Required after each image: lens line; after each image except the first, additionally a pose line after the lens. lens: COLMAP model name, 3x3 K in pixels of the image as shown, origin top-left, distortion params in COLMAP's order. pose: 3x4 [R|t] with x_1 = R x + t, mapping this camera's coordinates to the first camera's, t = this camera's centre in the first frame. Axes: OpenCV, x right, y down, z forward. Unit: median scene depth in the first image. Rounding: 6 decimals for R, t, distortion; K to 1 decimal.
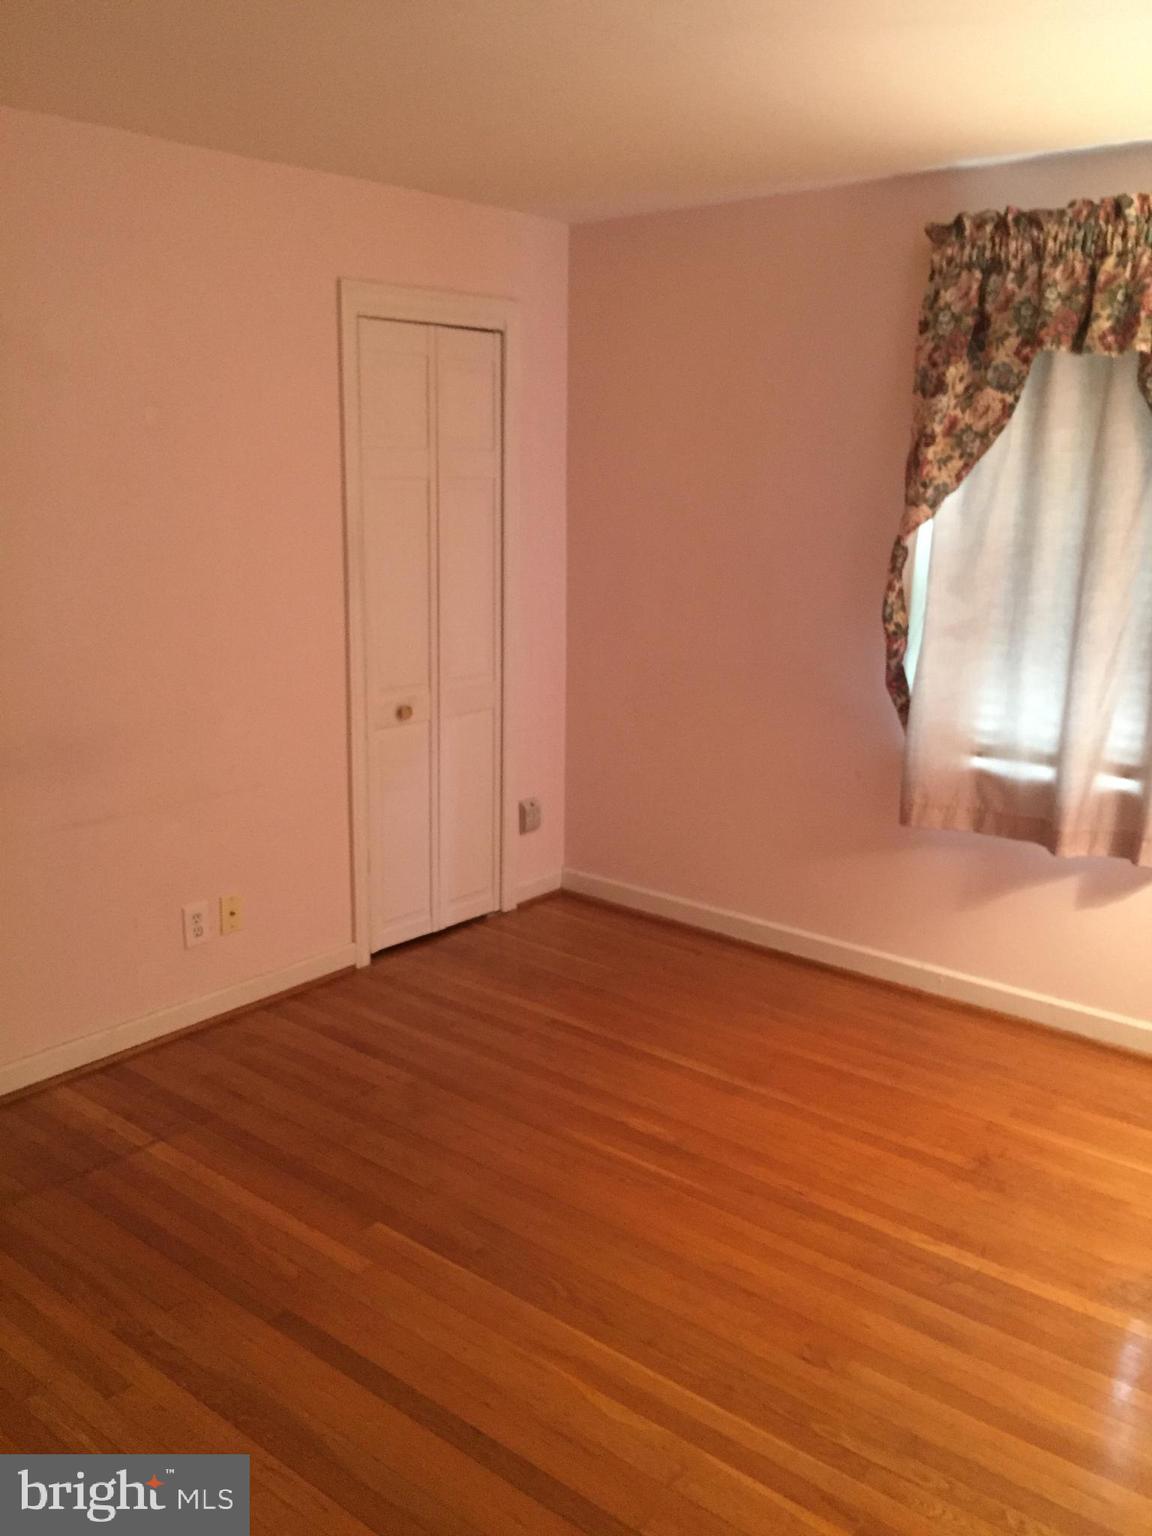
lens RADIAL K [[1309.9, 0, 570.8], [0, 1309.9, 765.7], [0, 0, 1]] dist [0.074198, -0.113342]
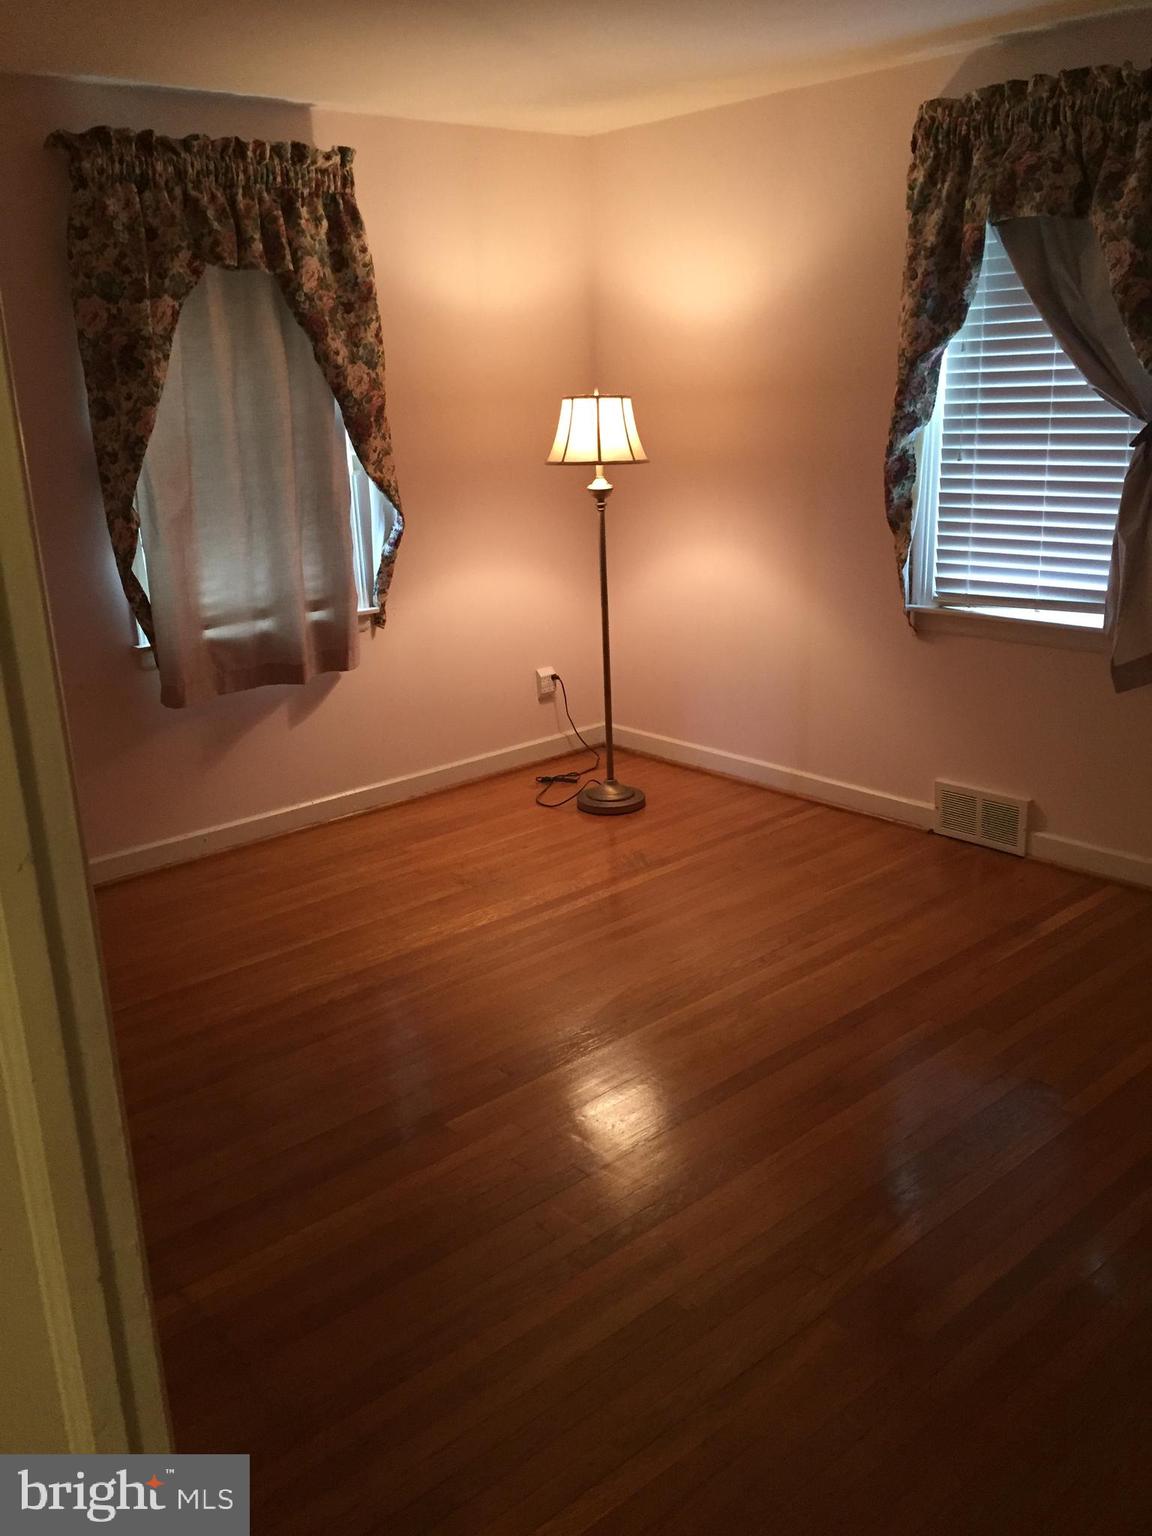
lens RADIAL K [[1309.9, 0, 569.9], [0, 1309.9, 770.6], [0, 0, 1]] dist [0.074198, -0.113342]
pose [[0.159543, -0.307873, 0.937955, -0.808851], [0.264037, 0.928819, 0.259962, -0.115623], [-0.951226, 0.206180, 0.229476, 0.509806]]
